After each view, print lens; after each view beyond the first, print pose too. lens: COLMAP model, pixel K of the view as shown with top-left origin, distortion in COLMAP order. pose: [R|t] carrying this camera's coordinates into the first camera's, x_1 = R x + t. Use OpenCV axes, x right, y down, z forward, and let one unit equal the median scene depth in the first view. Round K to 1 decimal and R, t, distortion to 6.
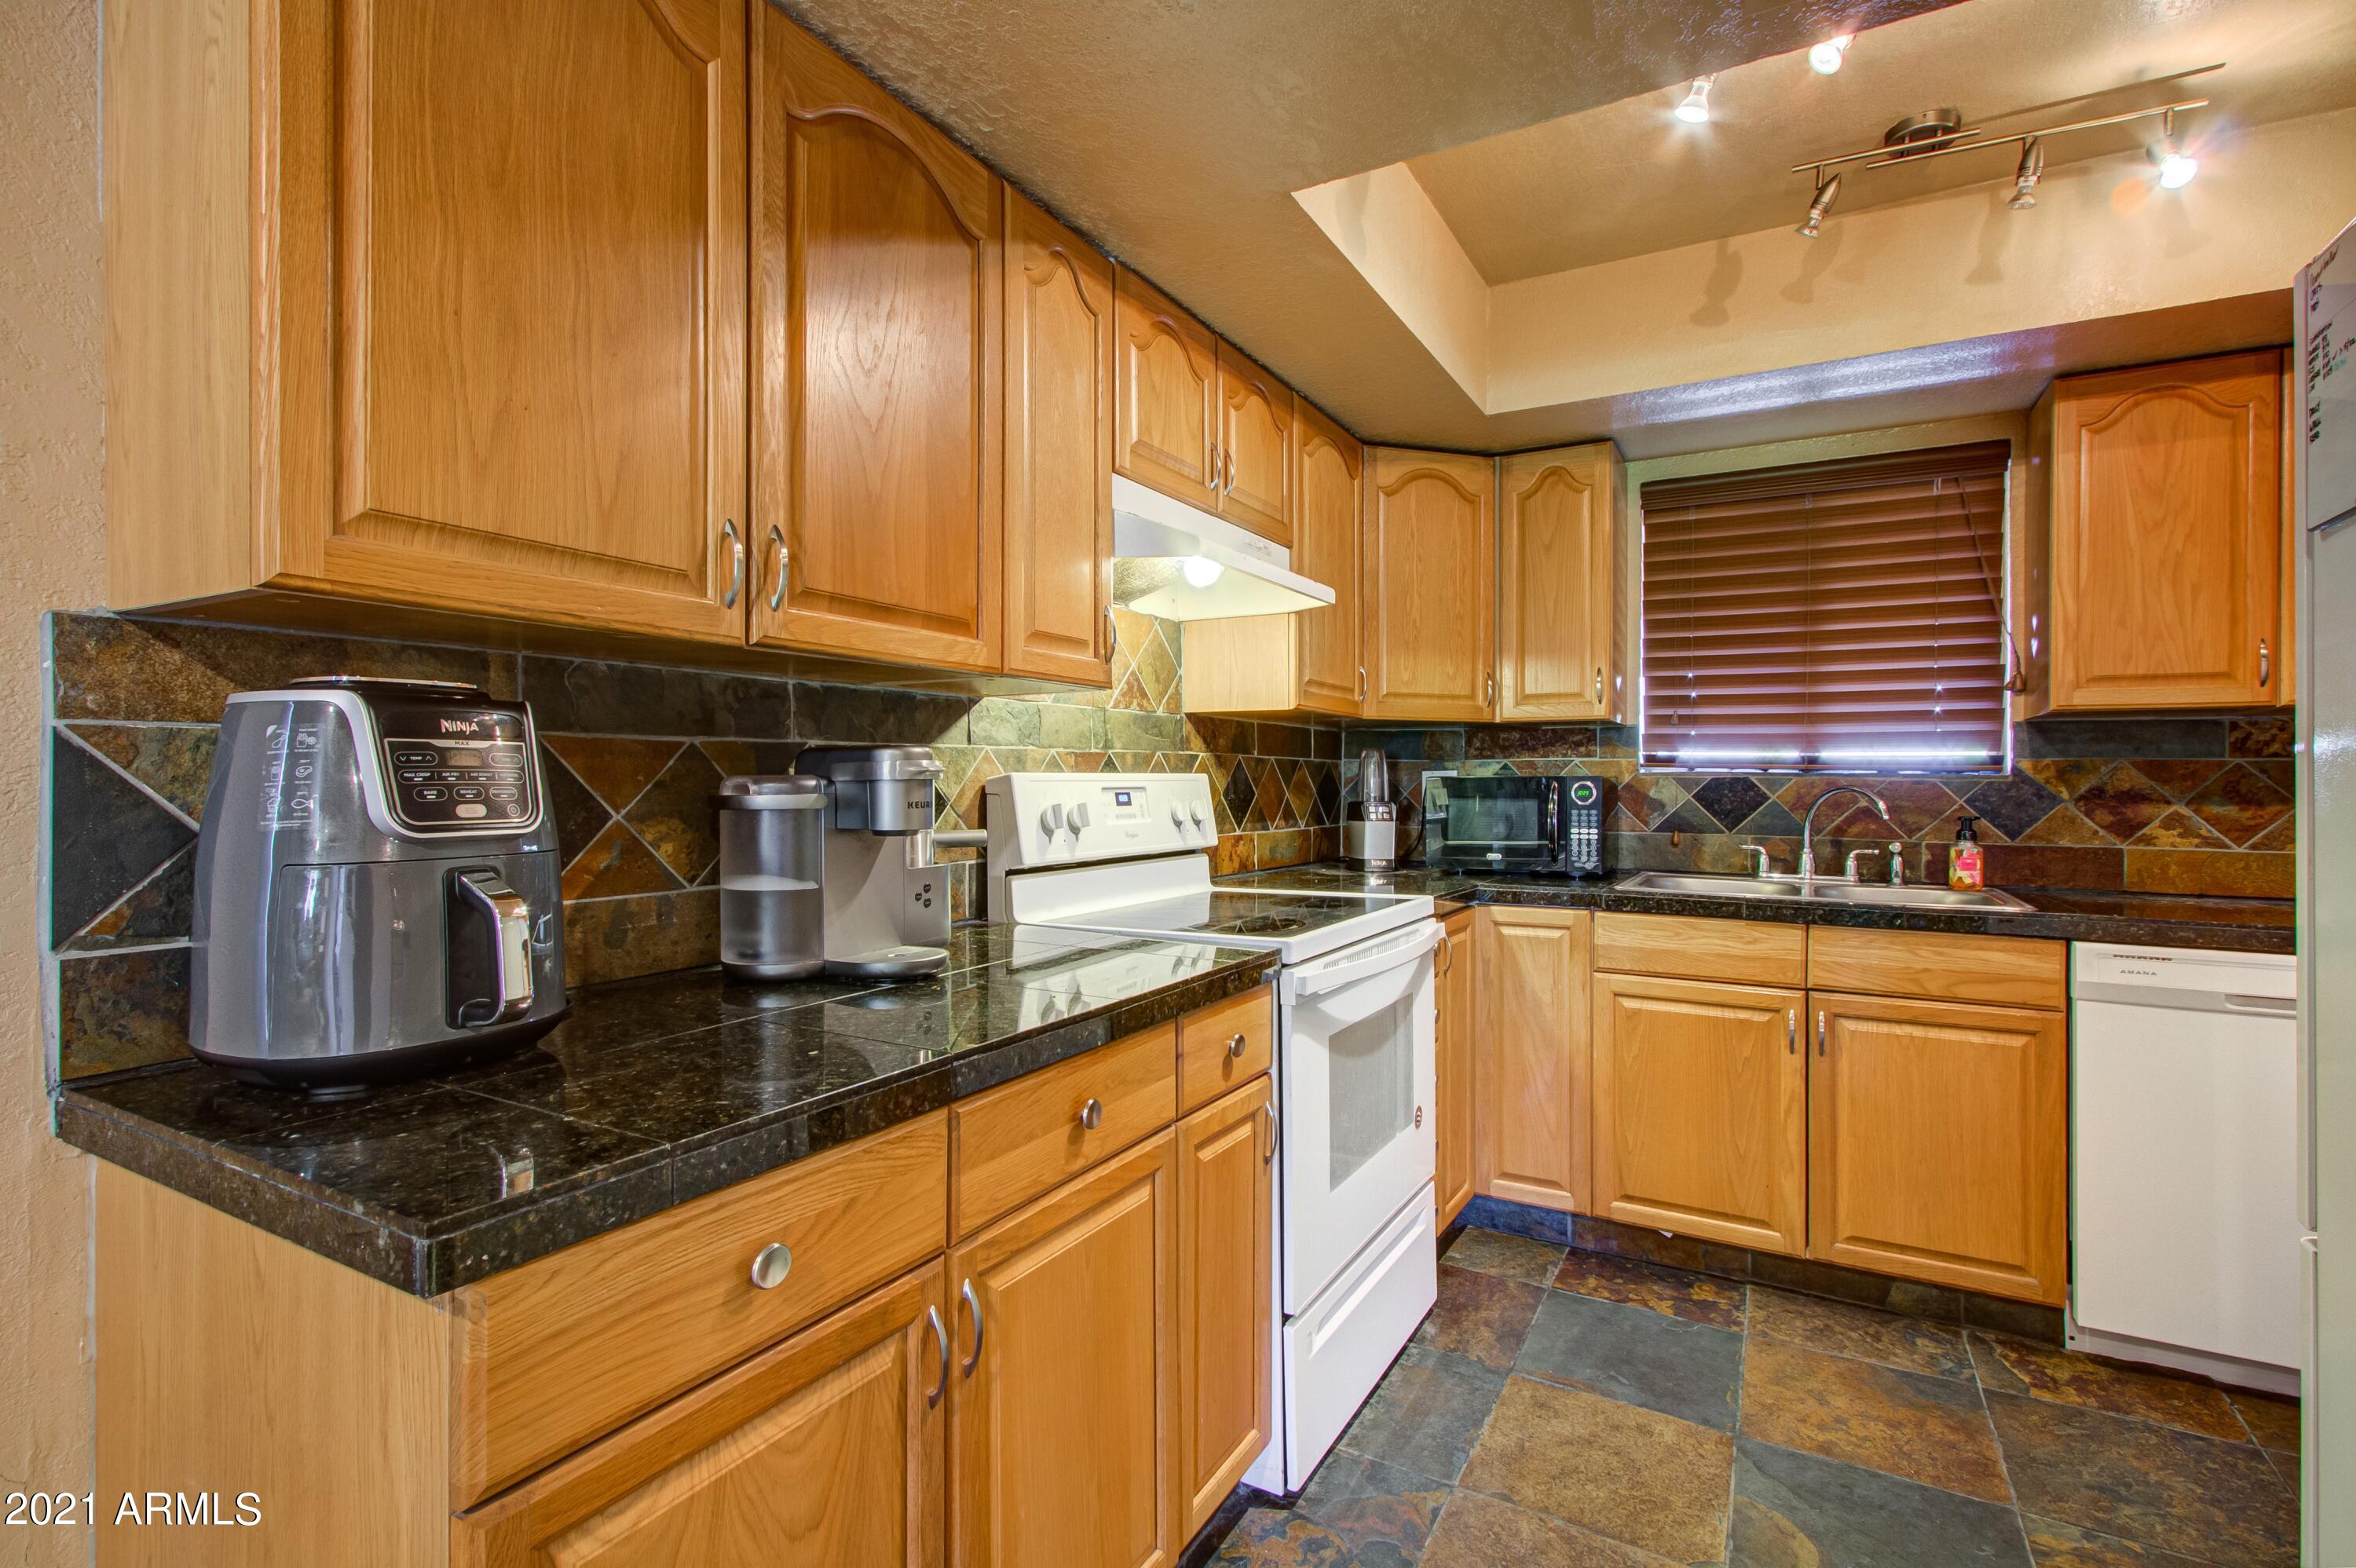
lens RADIAL K [[1102.0, 0, 1186.7], [0, 1102.0, 790.8], [0, 0, 1]] dist [0.019947, -0.000698]
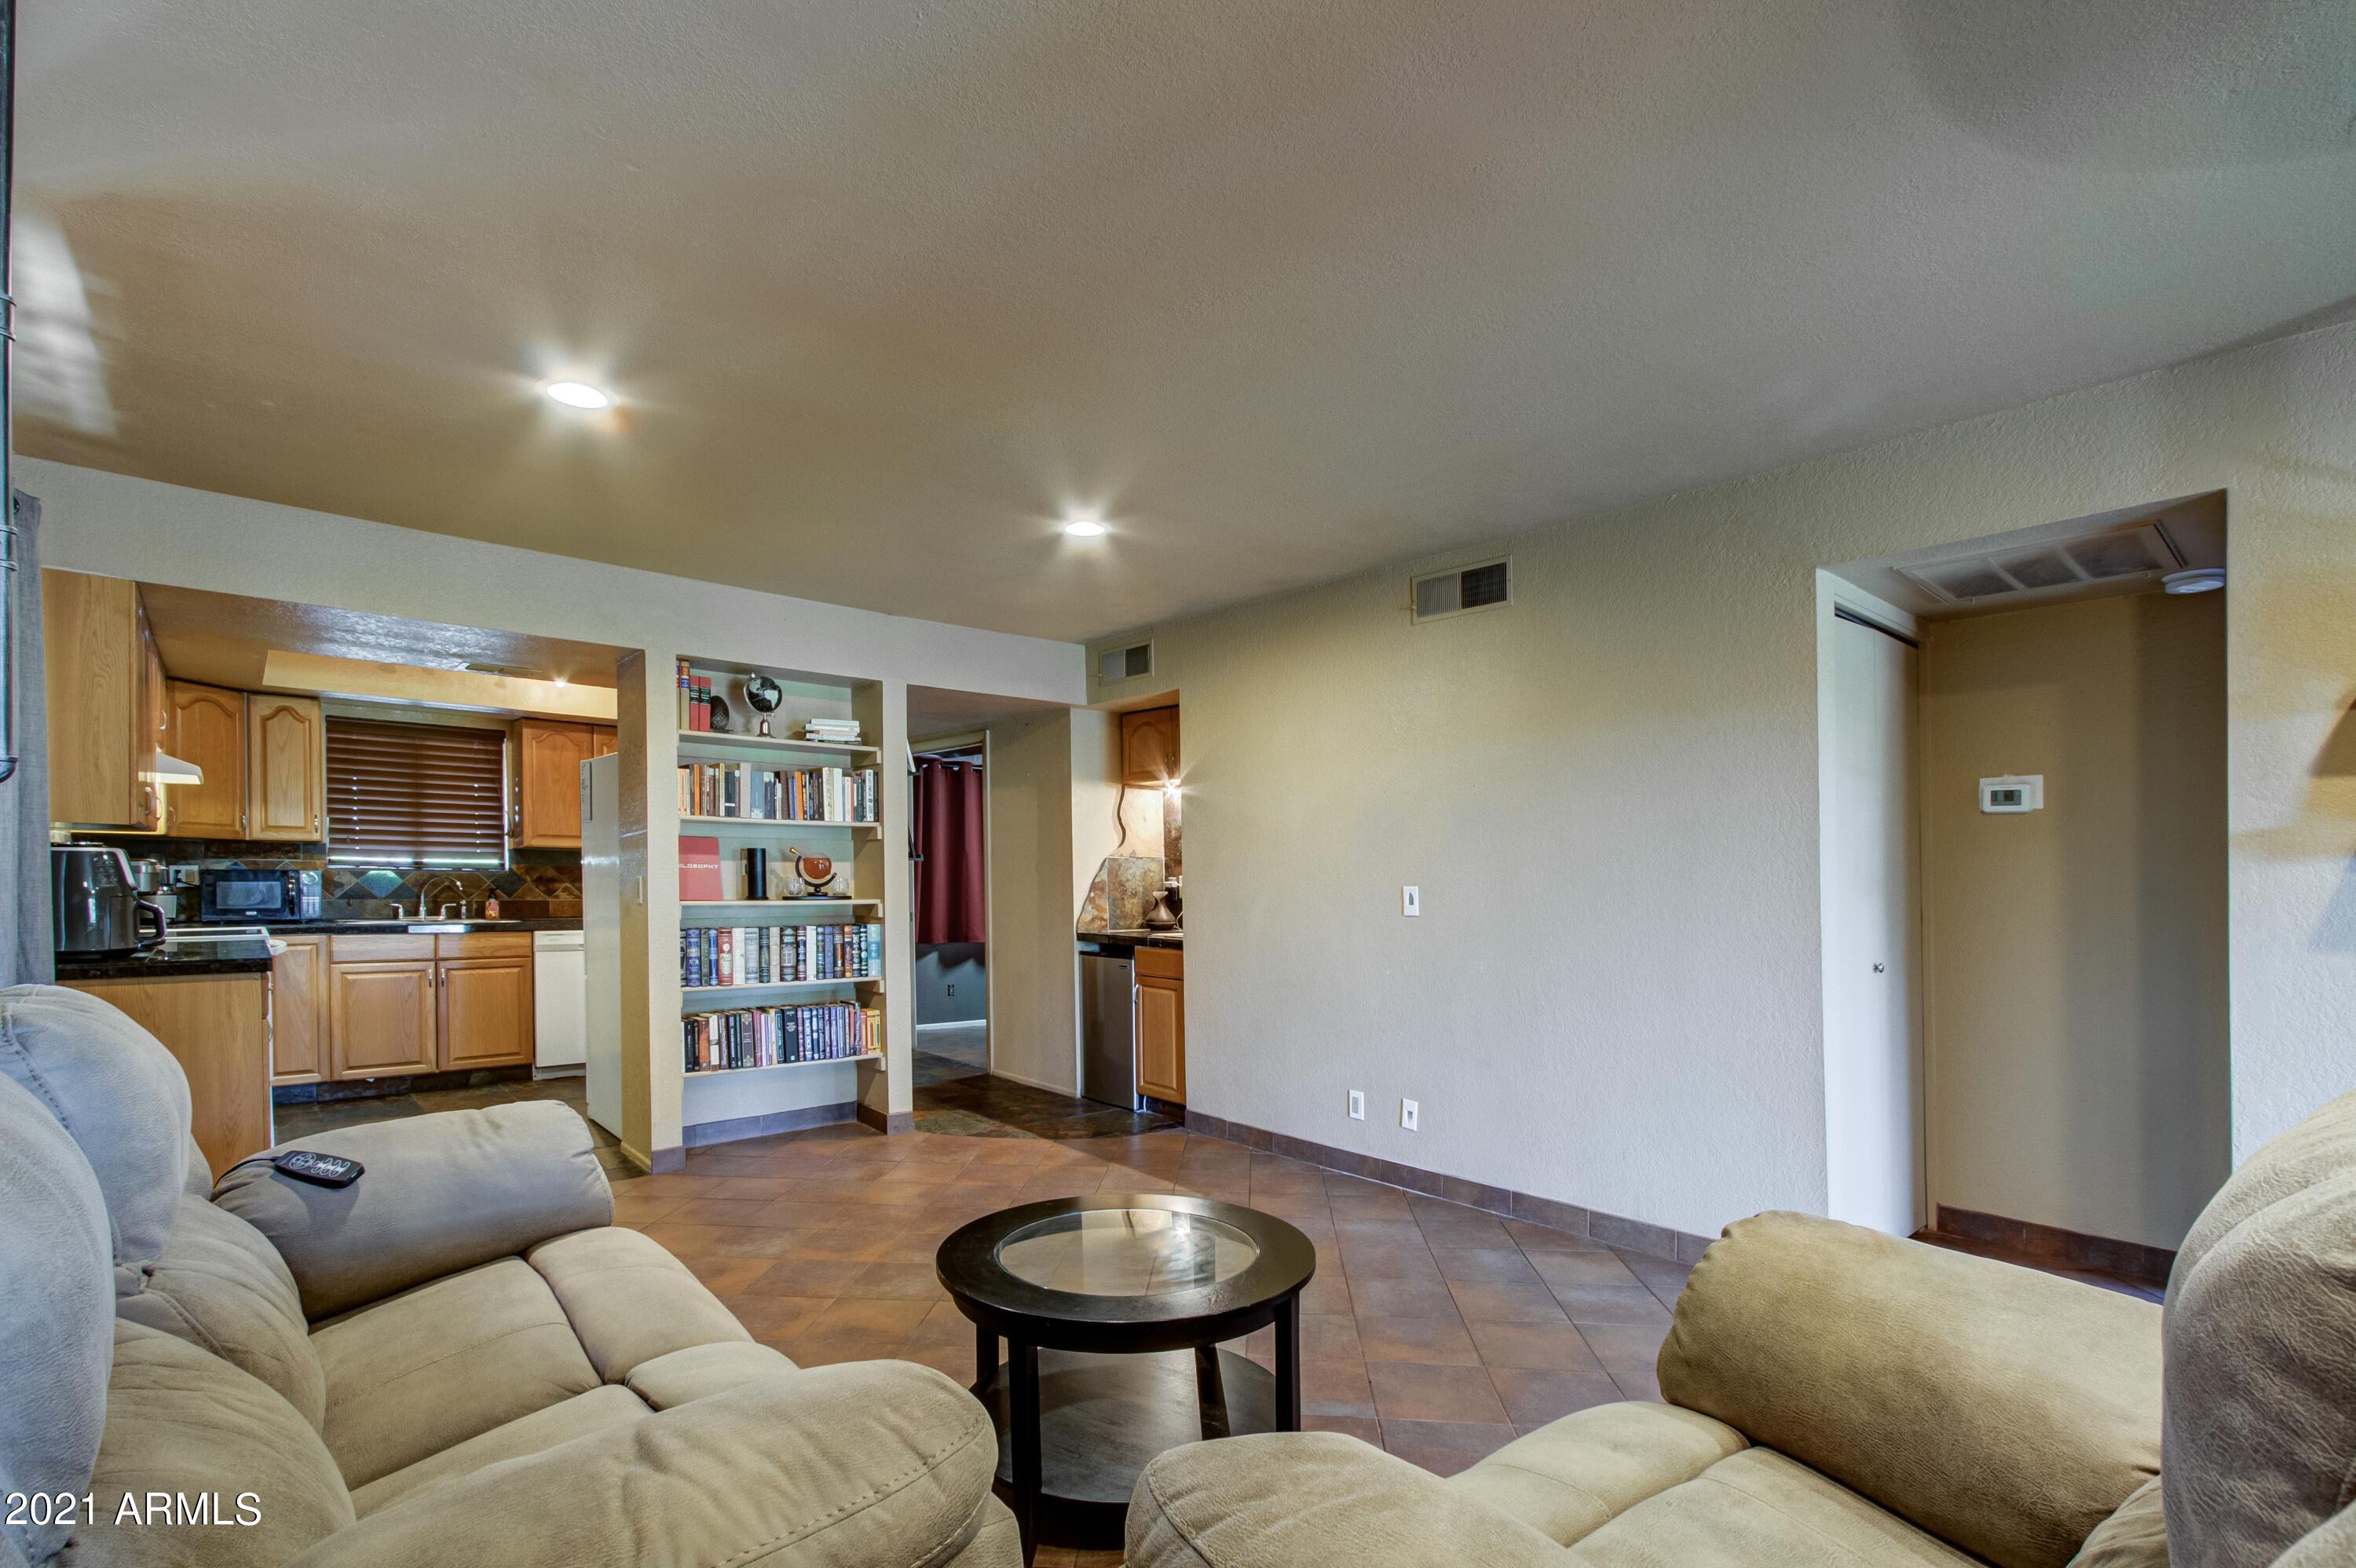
lens RADIAL K [[1093.6, 0, 1181.0], [0, 1093.6, 903.7], [0, 0, 1]] dist [0.002124, -0.000396]
pose [[0.333804, -0.020493, 0.942420, -1.046409], [0.001209, 0.999772, 0.021312, 0.007507], [-0.942642, -0.005974, 0.333753, -1.207980]]
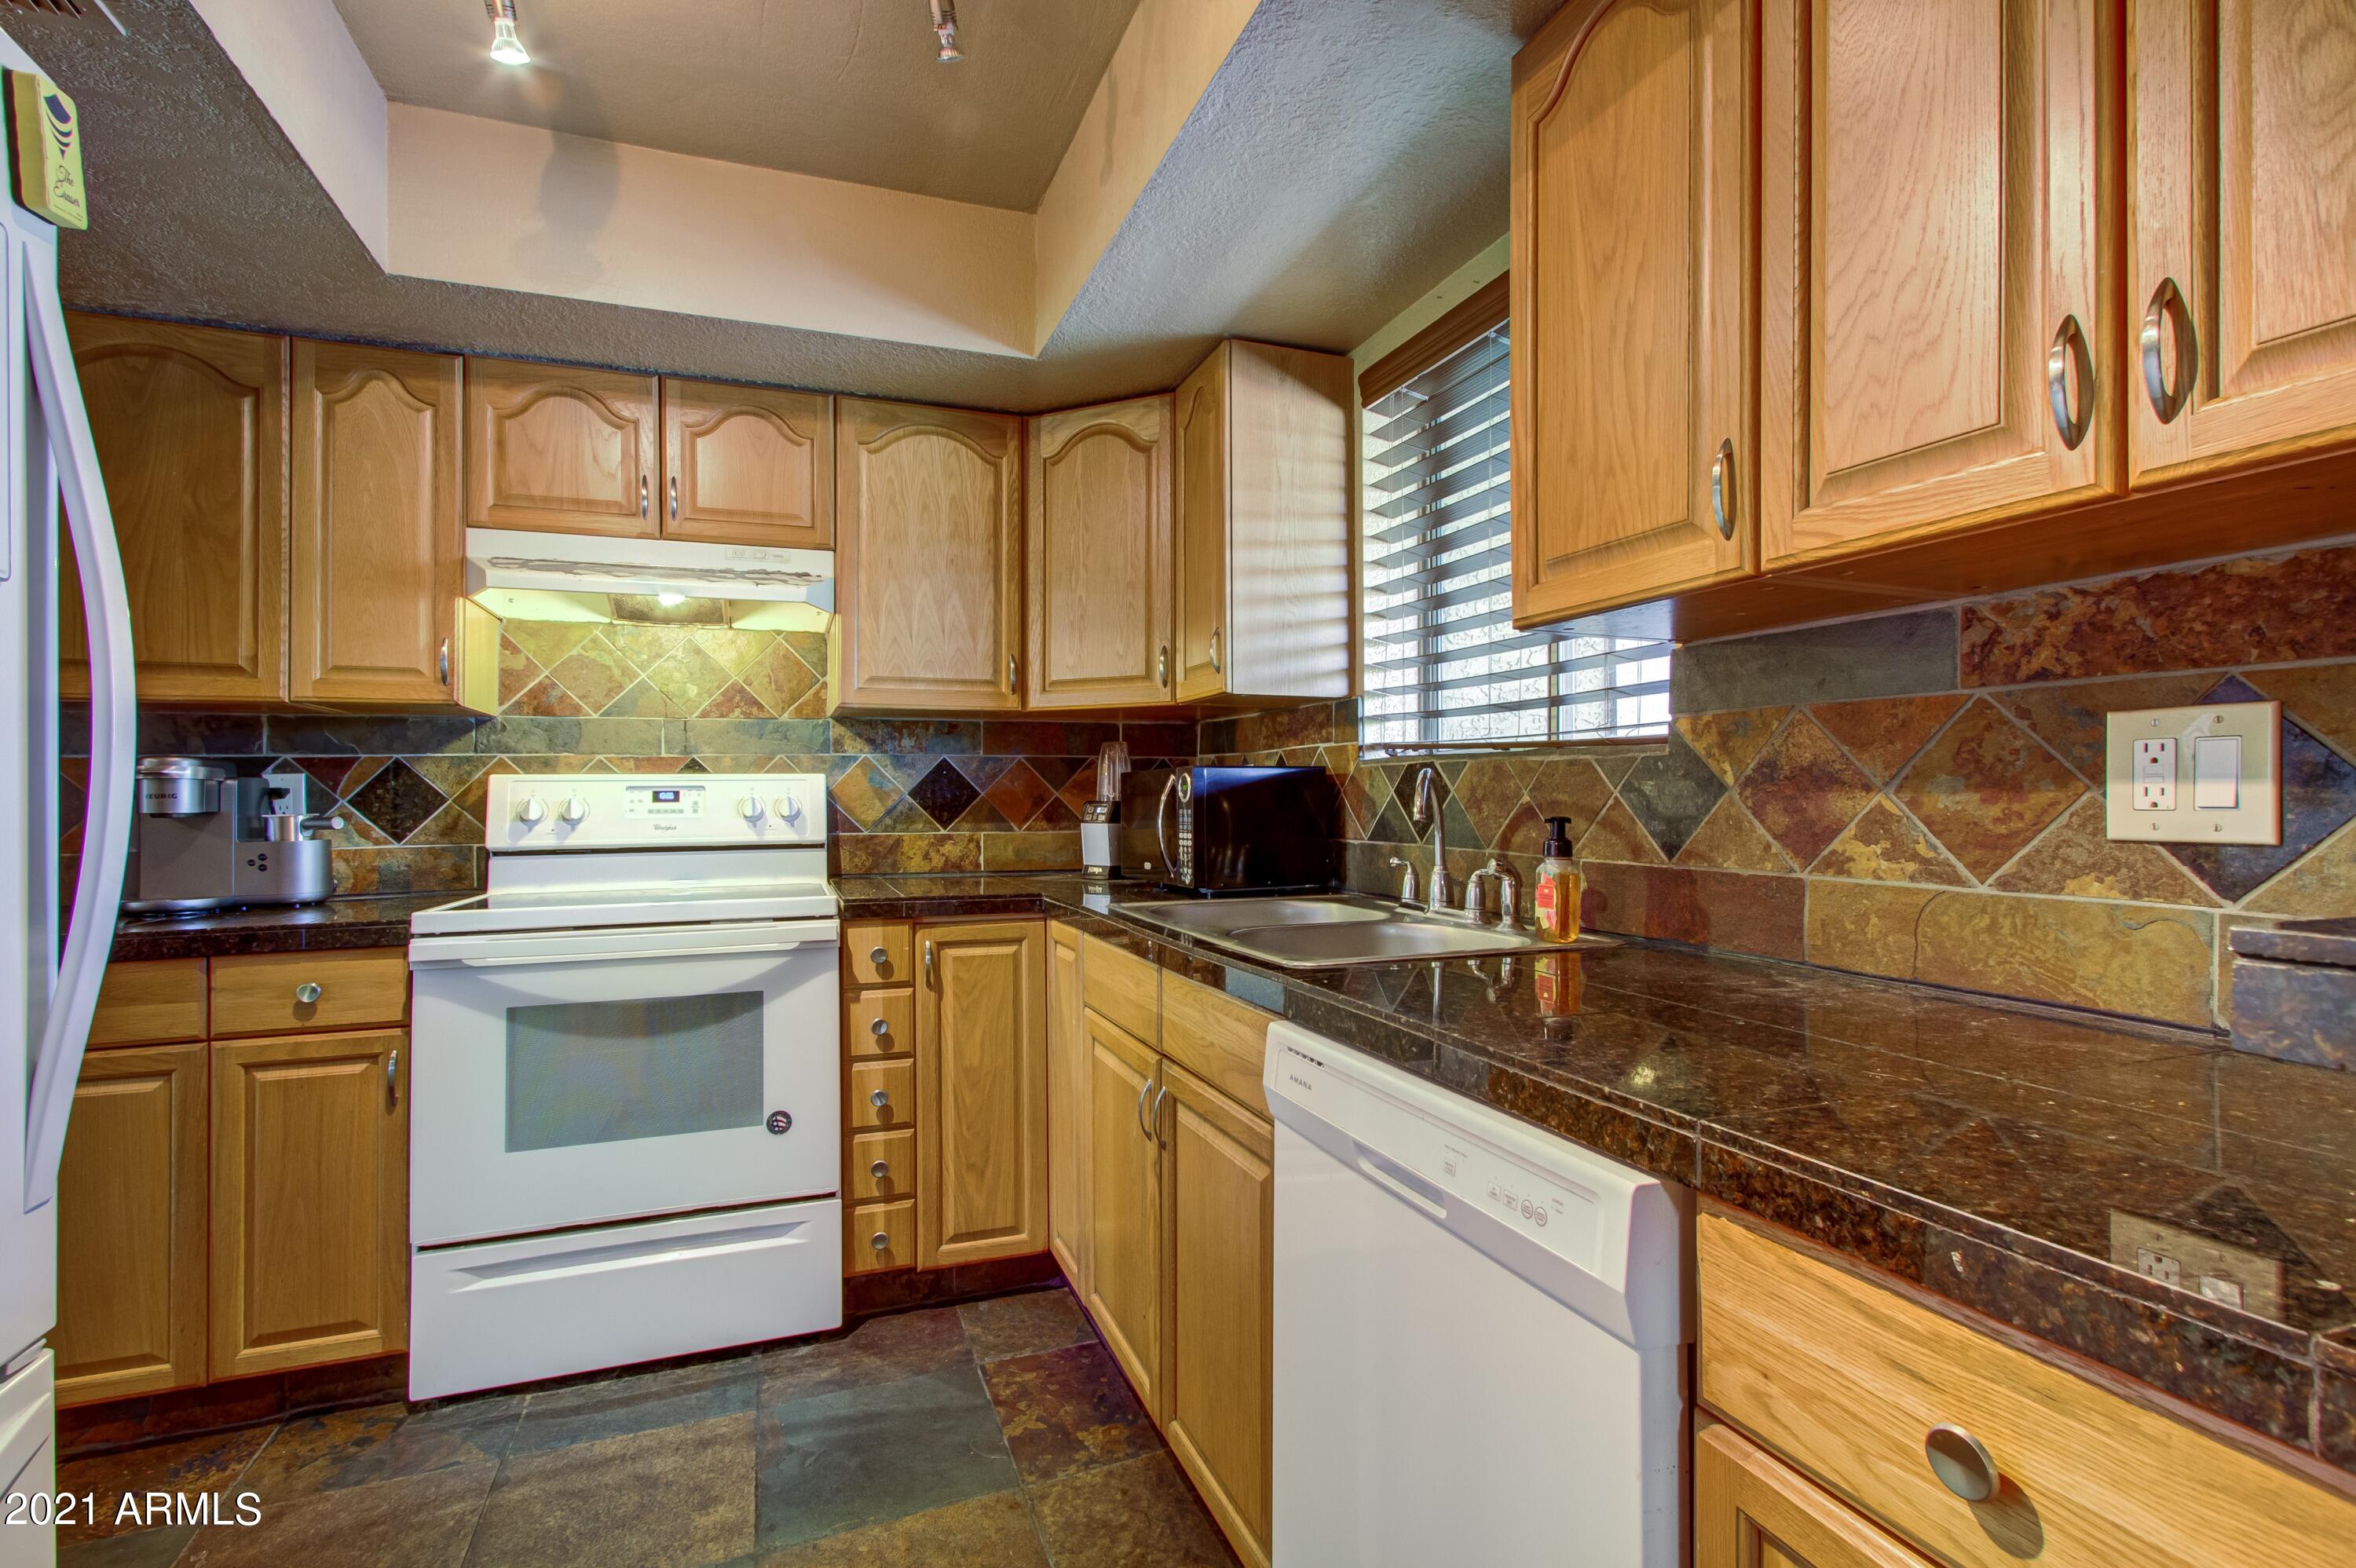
lens RADIAL K [[1102.0, 0, 1186.7], [0, 1102.0, 790.8], [0, 0, 1]] dist [0.019947, -0.000698]
pose [[0.750780, -0.012854, -0.660427, 0.970921], [0.002940, 0.999866, -0.016119, 0.018788], [0.660545, 0.010160, 0.750717, 0.437881]]
